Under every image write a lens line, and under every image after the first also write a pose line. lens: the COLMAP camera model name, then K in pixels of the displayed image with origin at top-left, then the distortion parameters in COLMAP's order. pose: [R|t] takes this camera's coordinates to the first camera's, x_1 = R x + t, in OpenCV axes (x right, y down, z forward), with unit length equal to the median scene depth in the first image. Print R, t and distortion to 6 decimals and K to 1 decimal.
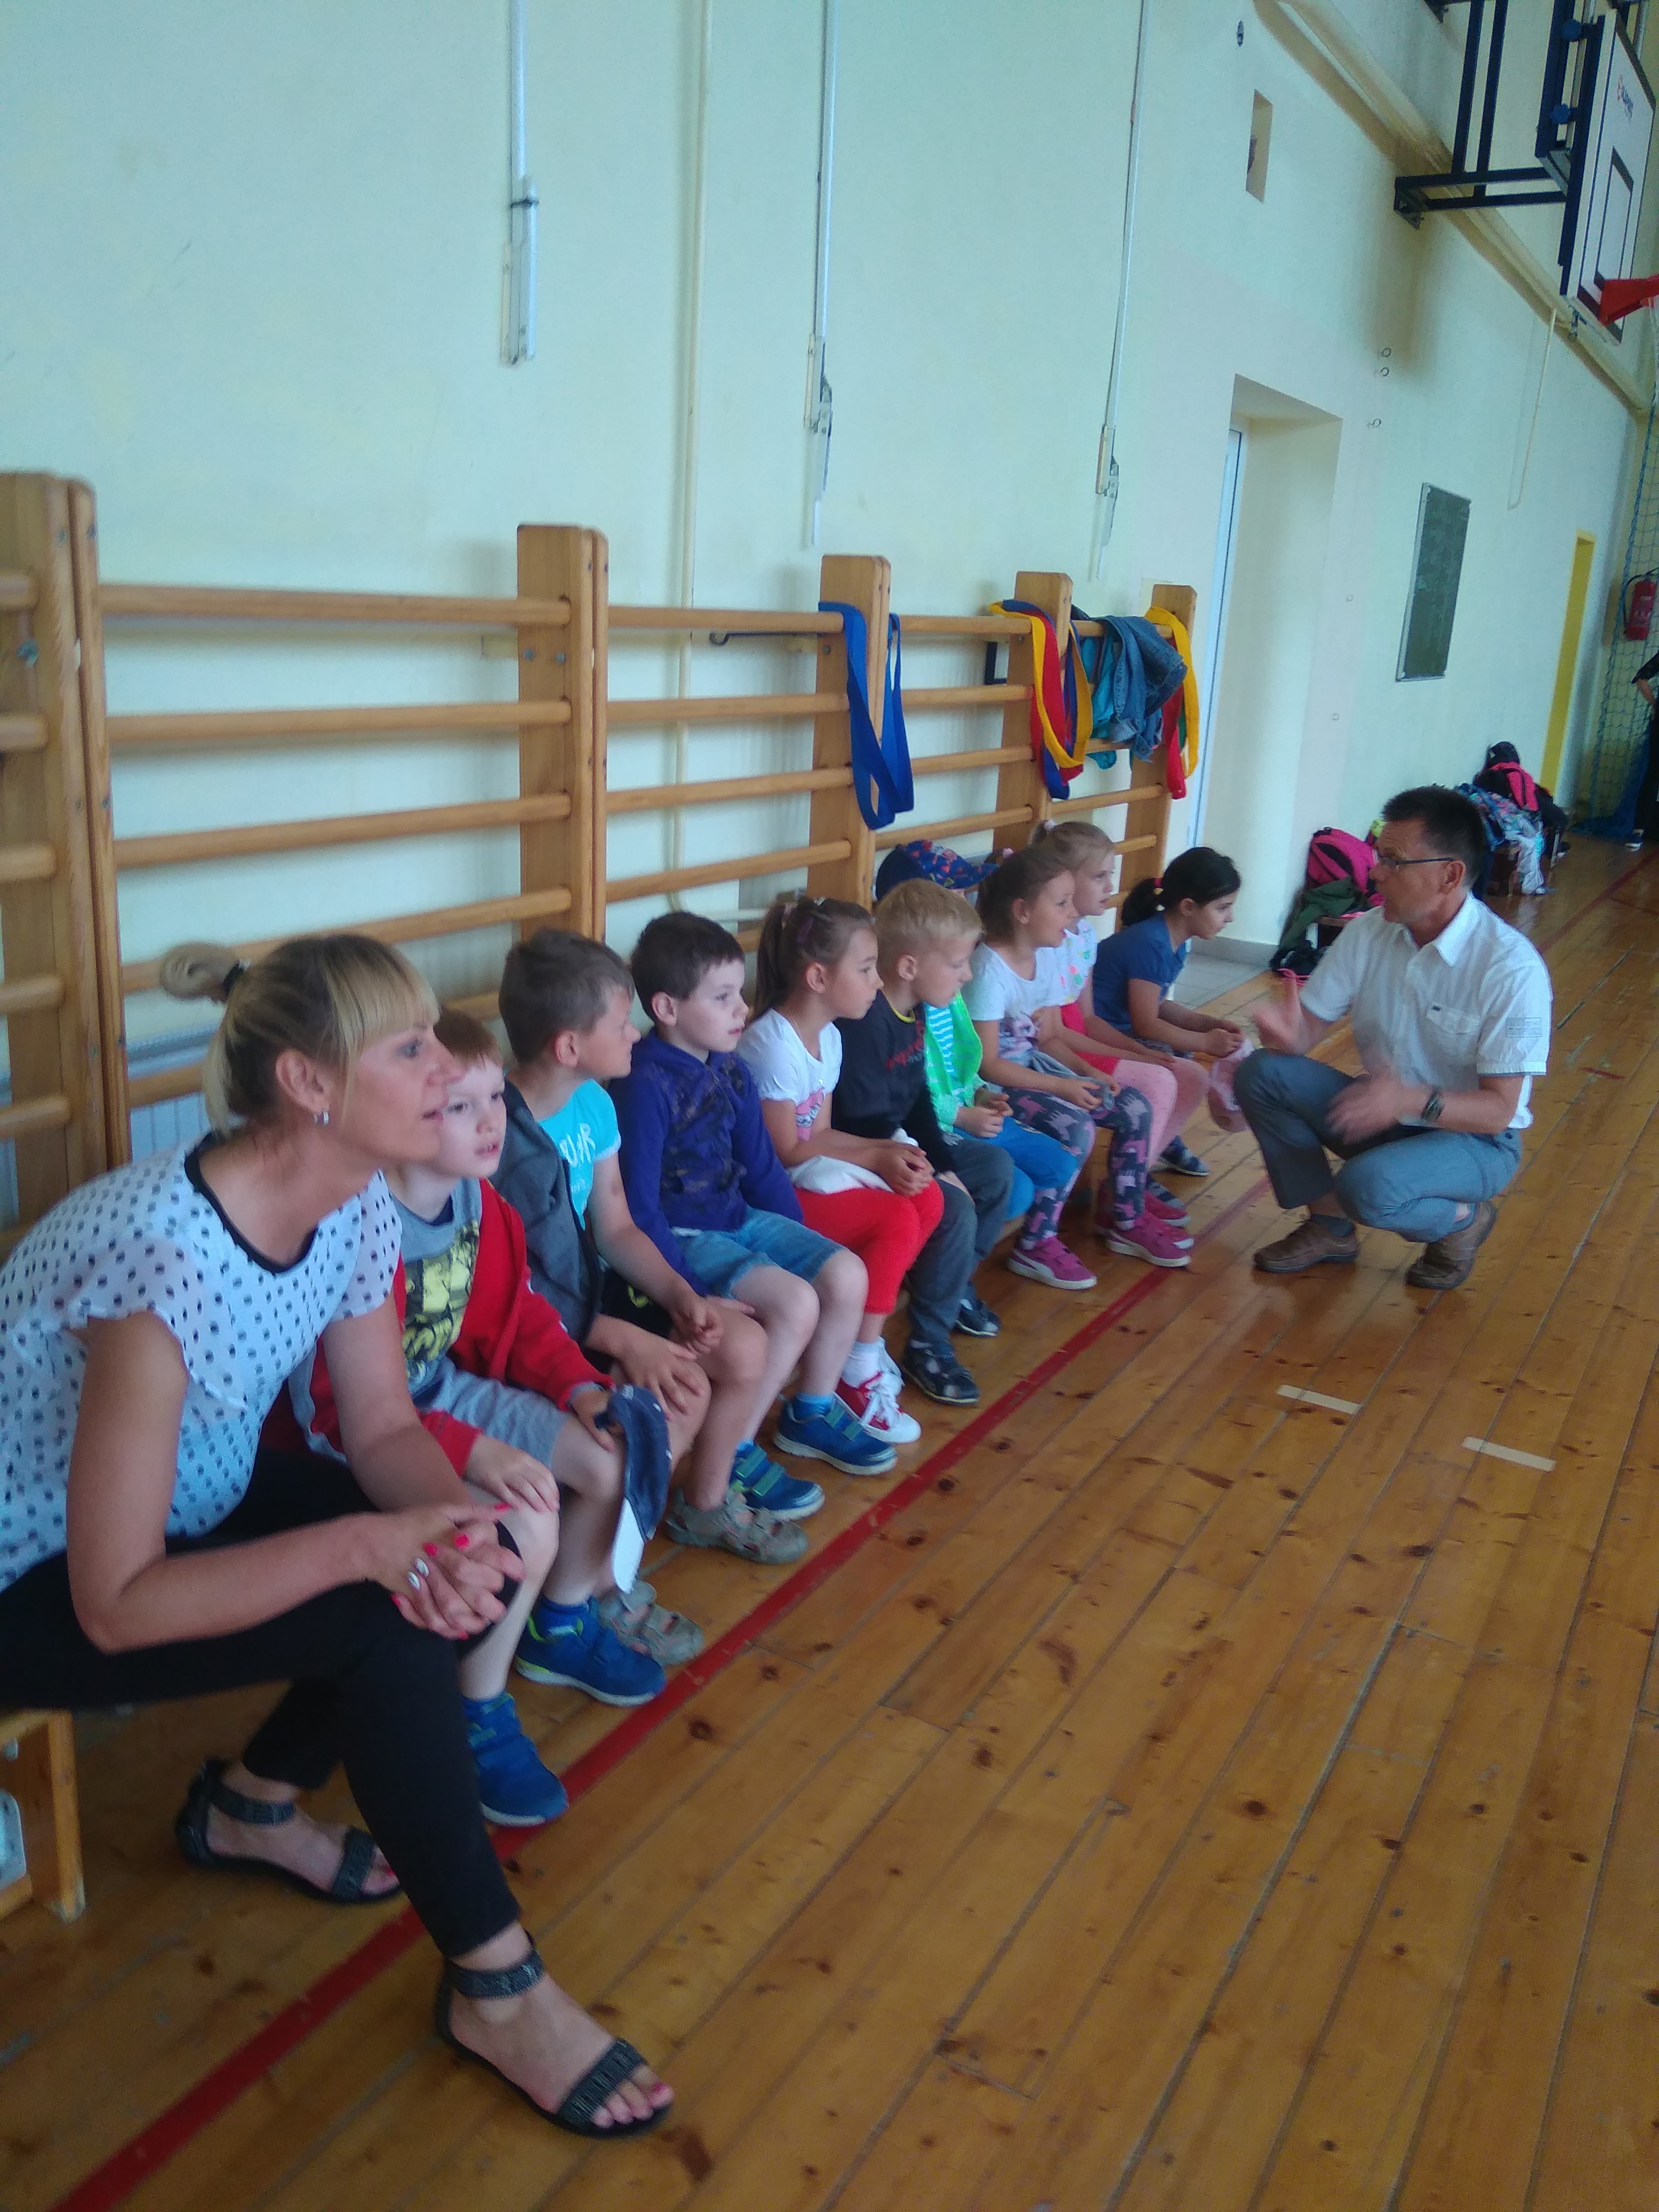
lens RADIAL K [[1790.1, 0, 824.1], [0, 1790.1, 1097.1], [0, 0, 1]] dist [0.081841, -0.140003]
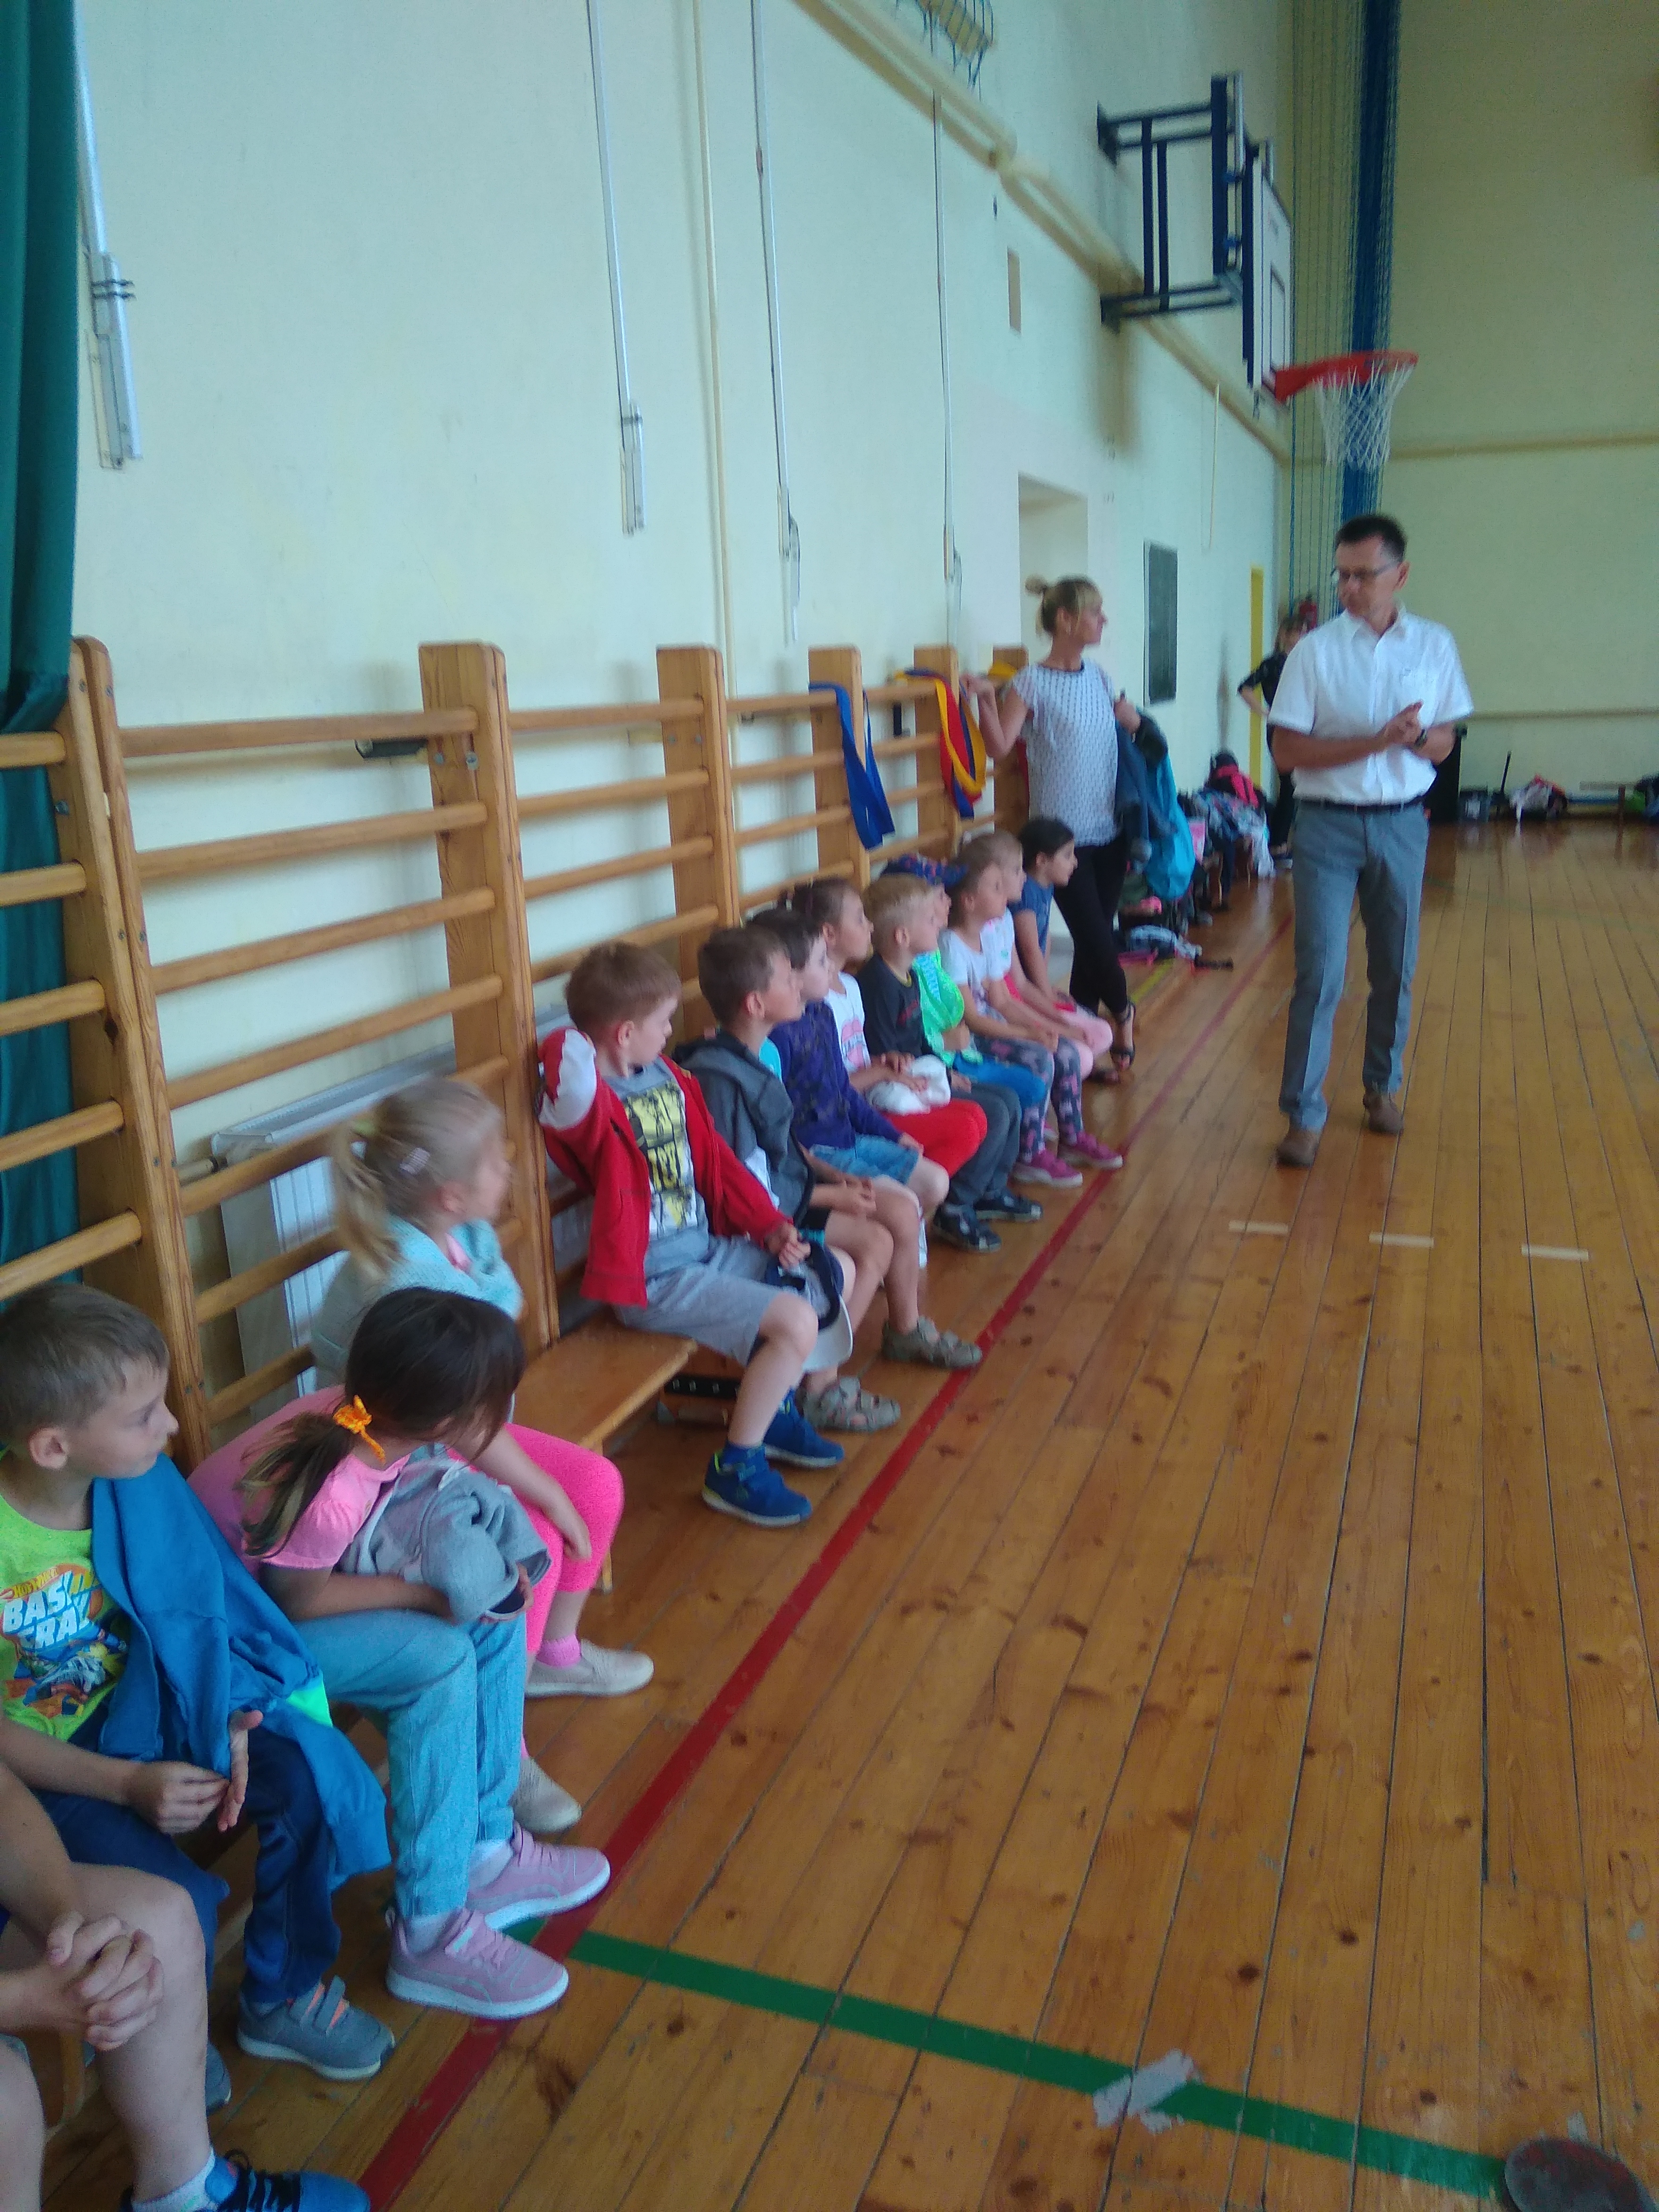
lens RADIAL K [[1790.1, 0, 824.1], [0, 1790.1, 1097.1], [0, 0, 1]] dist [0.081841, -0.140003]
pose [[0.979441, -0.135558, 0.149396, -0.229648], [0.141674, 0.989427, -0.031033, 0.066502], [-0.143610, 0.051561, 0.988290, -0.284456]]
